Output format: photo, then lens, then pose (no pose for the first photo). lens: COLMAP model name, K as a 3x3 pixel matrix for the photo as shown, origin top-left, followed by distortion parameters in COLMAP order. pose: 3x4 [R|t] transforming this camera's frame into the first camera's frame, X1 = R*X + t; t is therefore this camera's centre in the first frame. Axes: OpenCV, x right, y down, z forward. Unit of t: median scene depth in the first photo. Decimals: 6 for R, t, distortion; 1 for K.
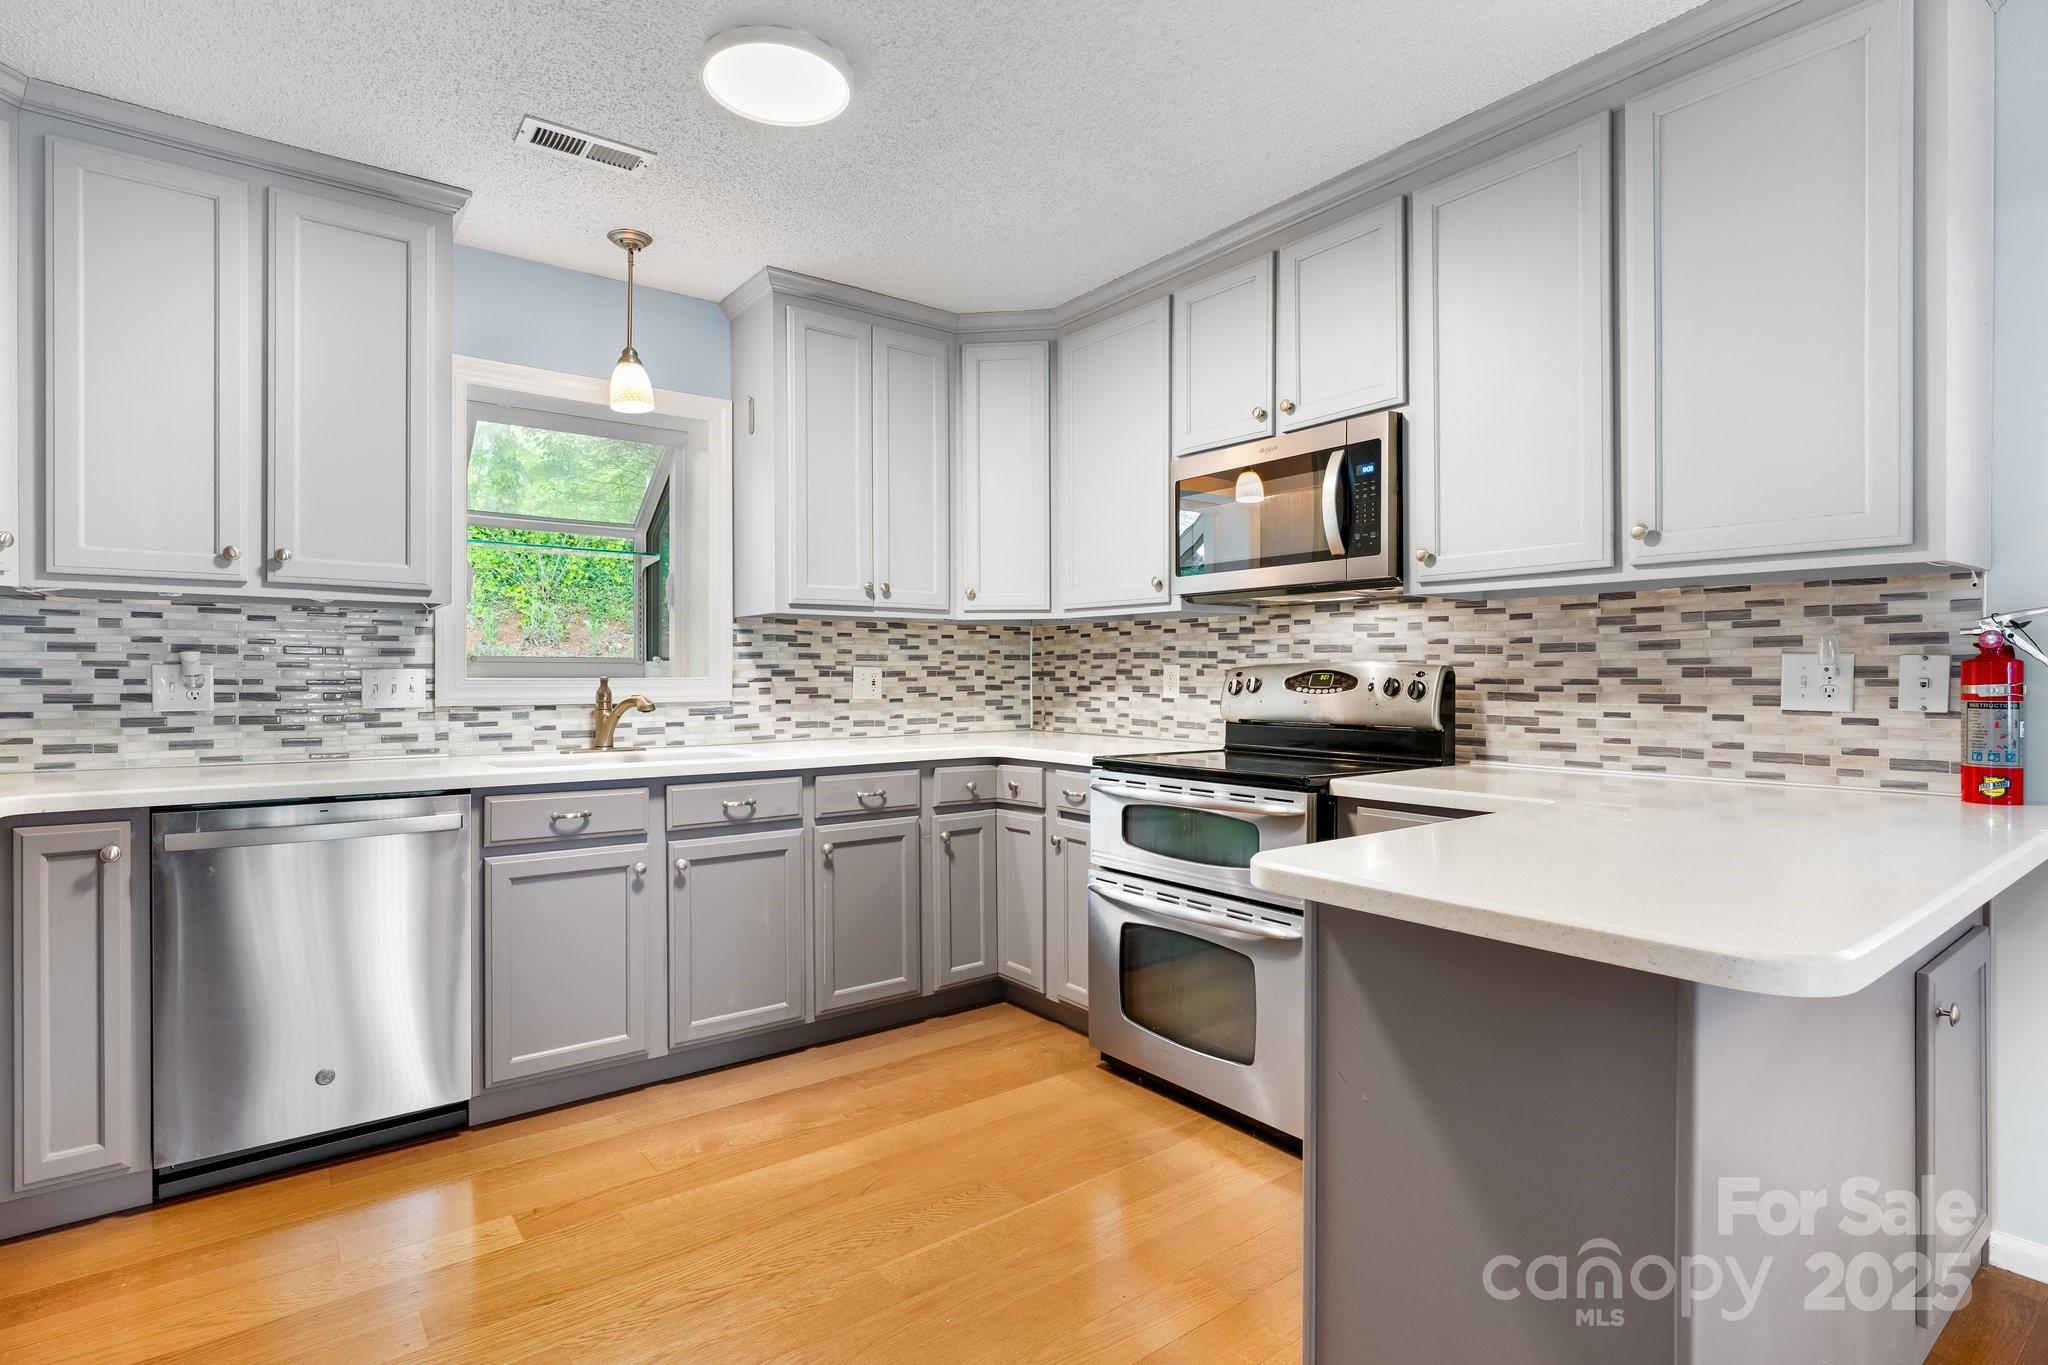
lens RADIAL K [[1010.1, 0, 1024.0], [0, 1010.1, 682.5], [0, 0, 1]] dist [-0.004758, -0.000027]
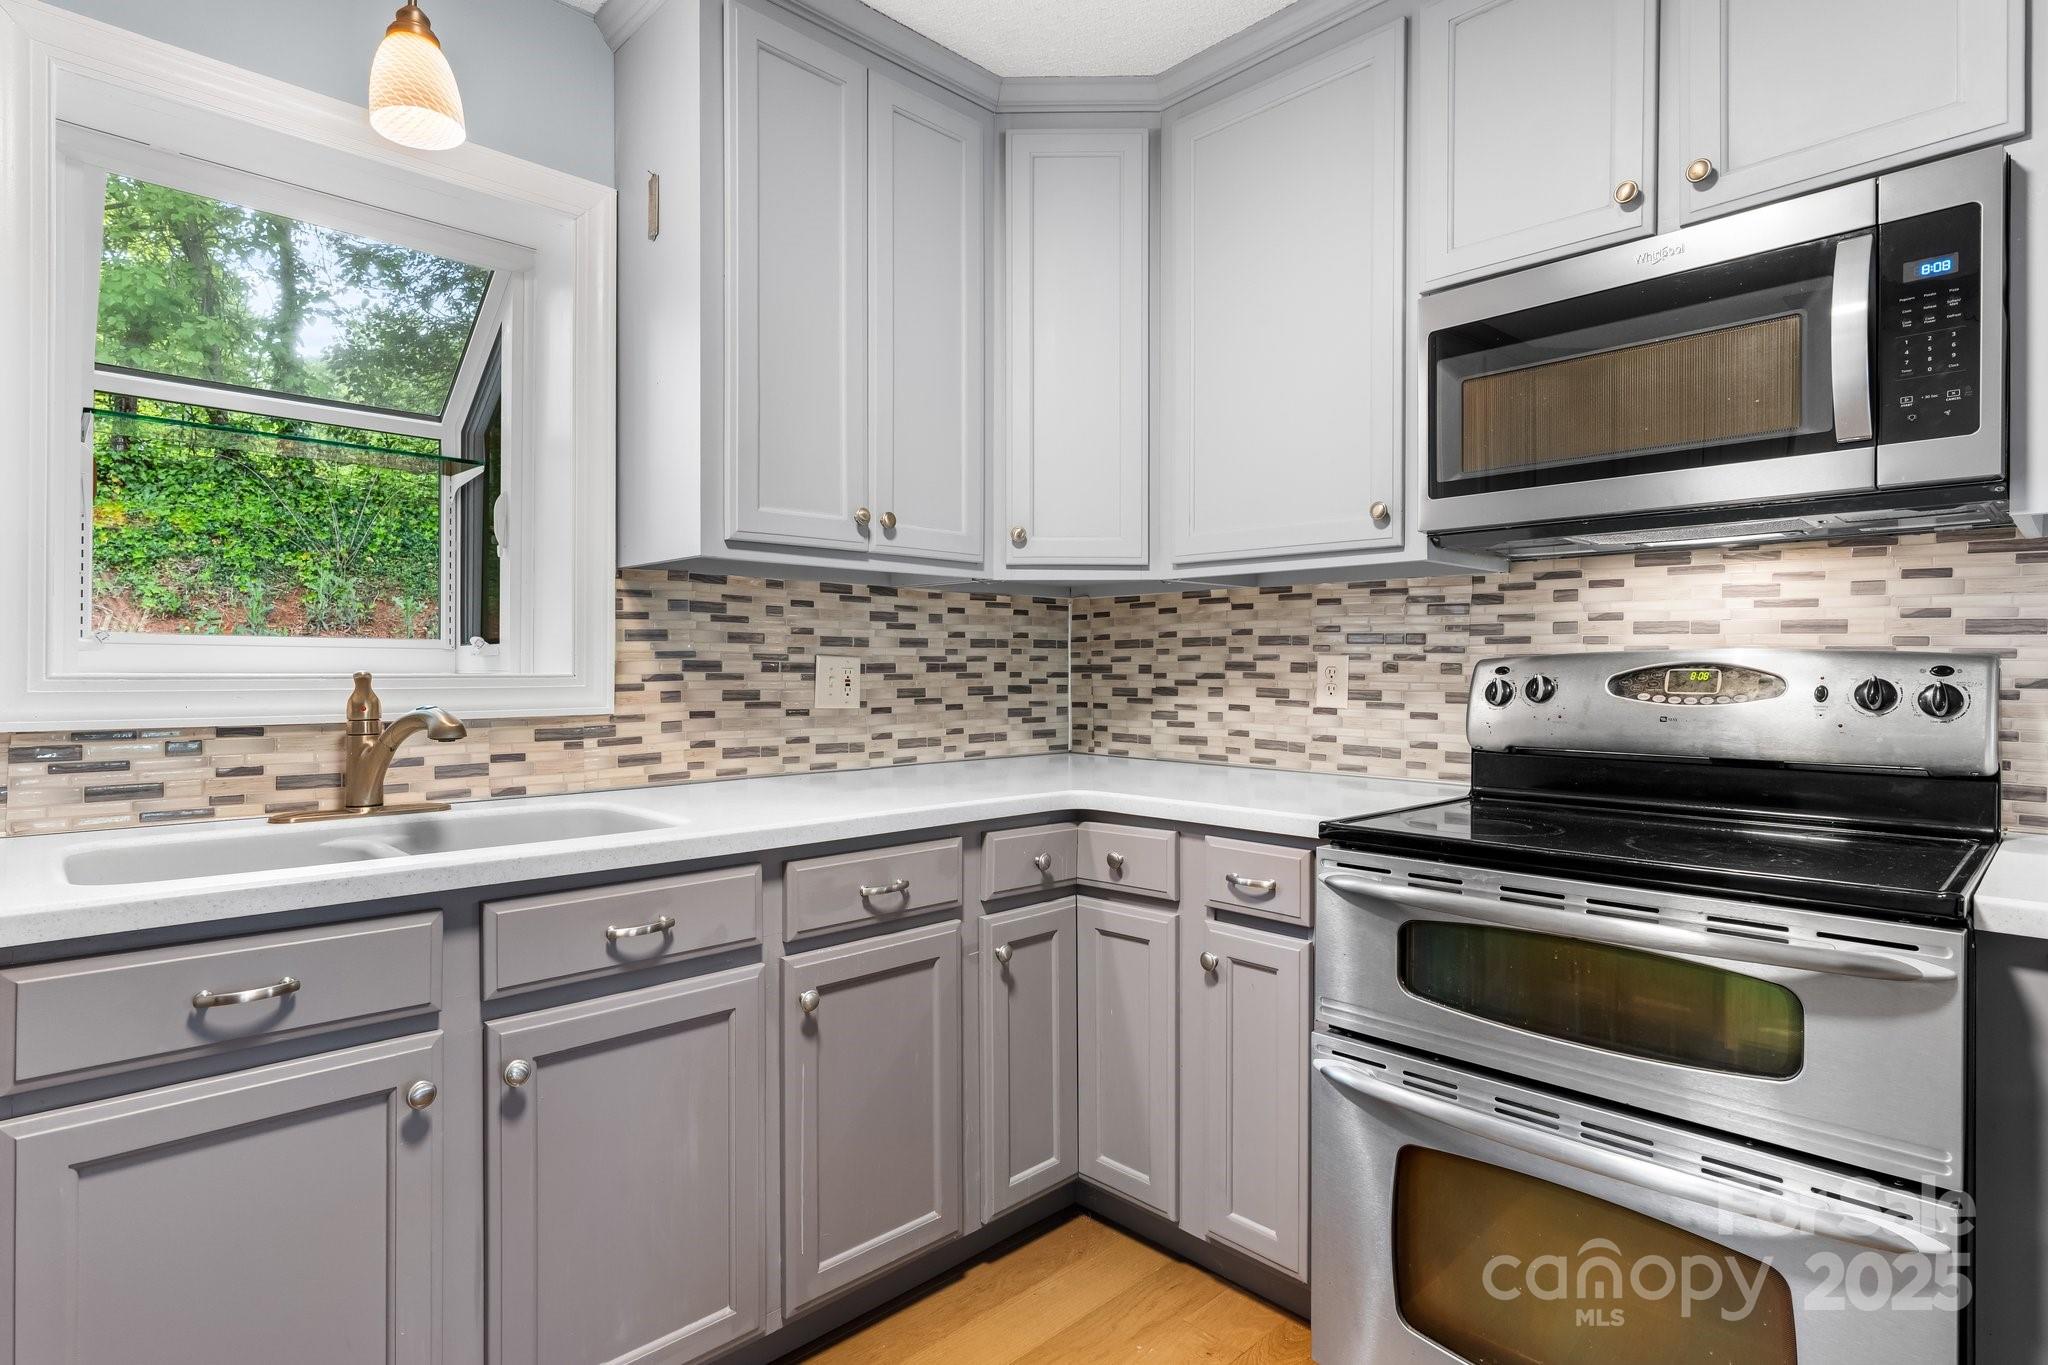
lens RADIAL K [[1040.5, 0, 1022.2], [0, 1040.5, 672.5], [0, 0, 1]] dist [-0.005059, 0.000473]
pose [[0.993115, 0.002745, 0.117111, -0.137937], [-0.002082, 0.999981, -0.005788, -0.002625], [-0.117125, 0.005504, 0.993102, 0.416971]]
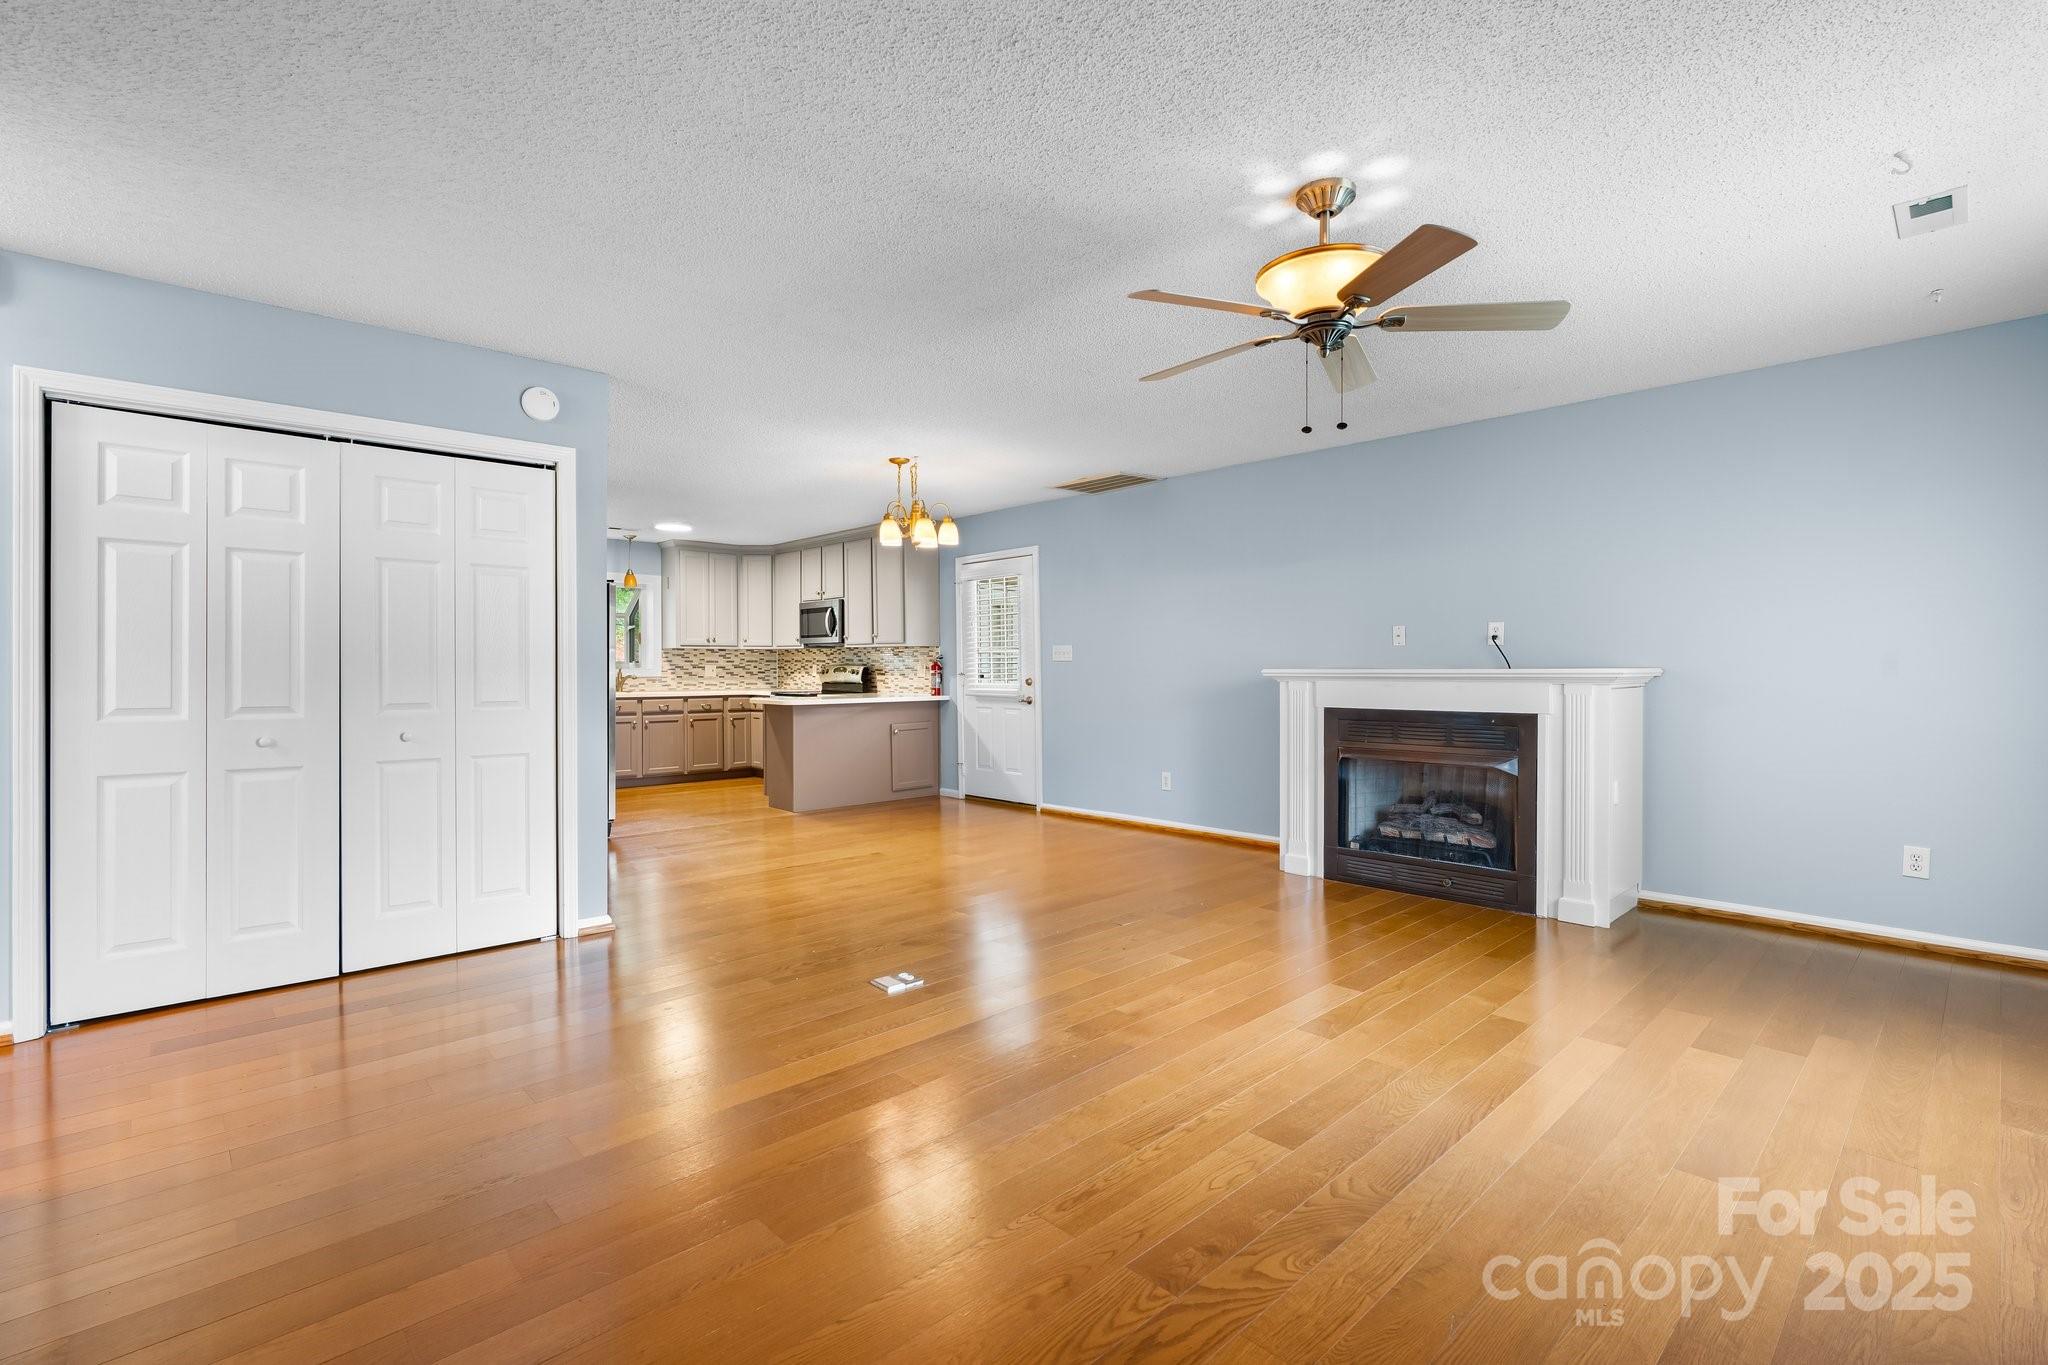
lens RADIAL K [[923.5, 0, 1024.8], [0, 923.5, 672.7], [0, 0, 1]] dist [-0.009369, -0.000114]
pose [[0.995218, 0.001778, 0.097659, 0.550023], [-0.001688, 0.999998, -0.001004, 0.008668], [-0.097661, 0.000834, 0.995219, -1.947086]]
